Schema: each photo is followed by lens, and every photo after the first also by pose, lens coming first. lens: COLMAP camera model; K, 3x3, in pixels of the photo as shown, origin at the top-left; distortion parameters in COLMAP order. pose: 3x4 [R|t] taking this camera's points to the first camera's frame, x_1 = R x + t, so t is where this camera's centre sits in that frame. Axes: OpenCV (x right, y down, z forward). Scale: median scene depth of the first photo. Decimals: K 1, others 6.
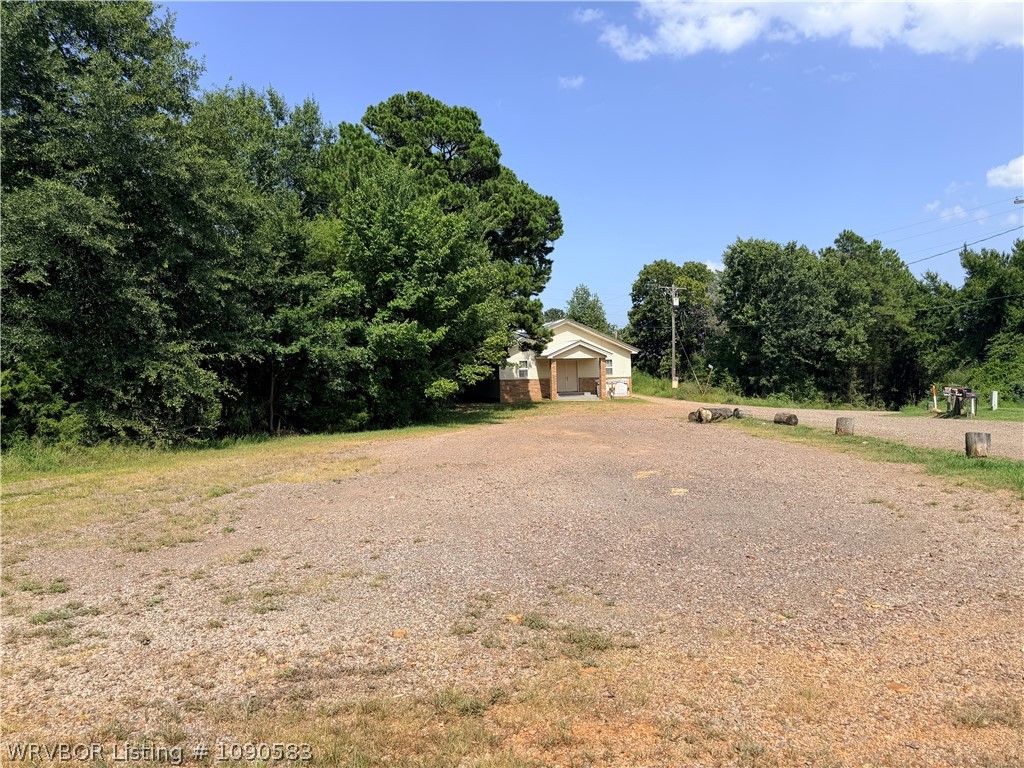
lens RADIAL K [[725.1, 0, 511.9], [0, 725.1, 383.2], [0, 0, 1]] dist [0.039957, -0.064424]
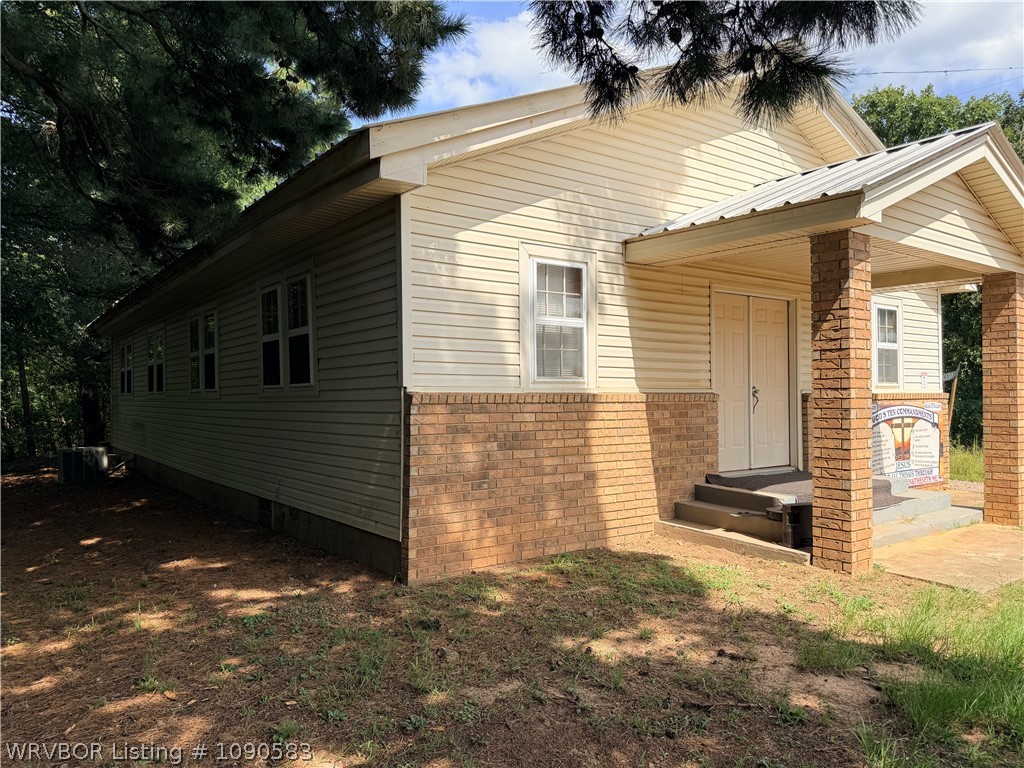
lens RADIAL K [[725.1, 0, 510.1], [0, 725.1, 387.6], [0, 0, 1]] dist [0.039957, -0.064424]
pose [[0.939001, 0.016338, 0.343527, -0.042241], [0.002410, 0.998534, -0.054079, 0.001182], [-0.343906, 0.051608, 0.937585, 0.867749]]
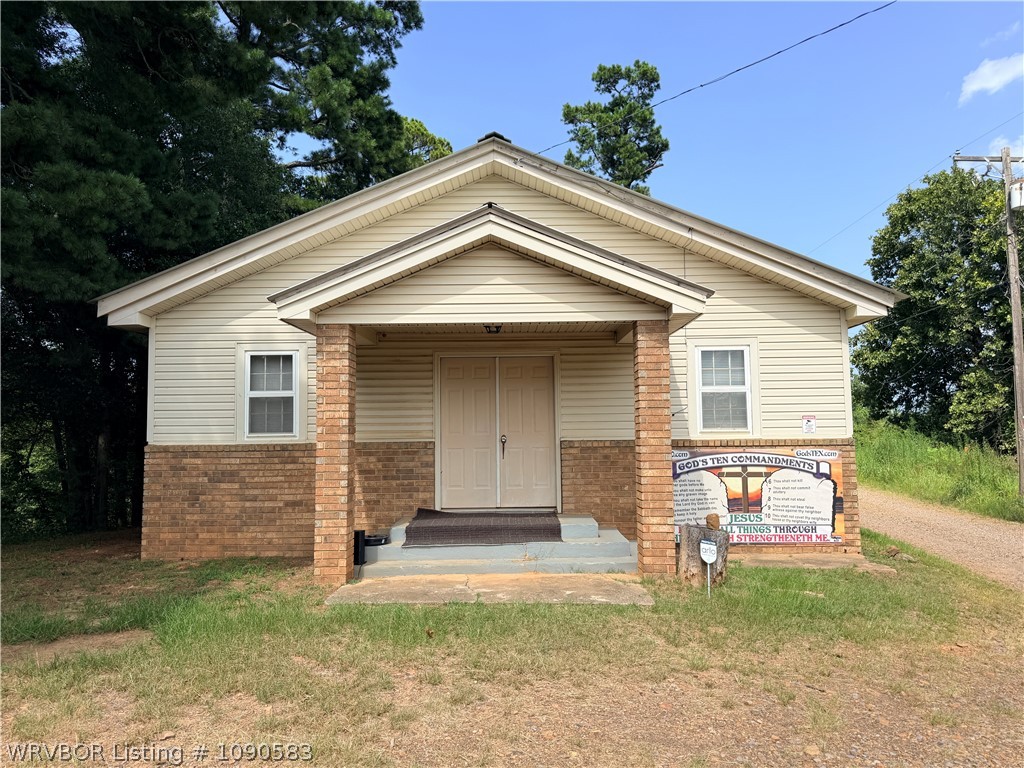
lens RADIAL K [[725.1, 0, 514.2], [0, 725.1, 383.2], [0, 0, 1]] dist [0.039957, -0.064424]
pose [[0.954290, -0.010286, -0.298706, 0.142126], [-0.014514, 0.996634, -0.080689, -0.006895], [0.298531, 0.081336, 0.950928, 0.823231]]
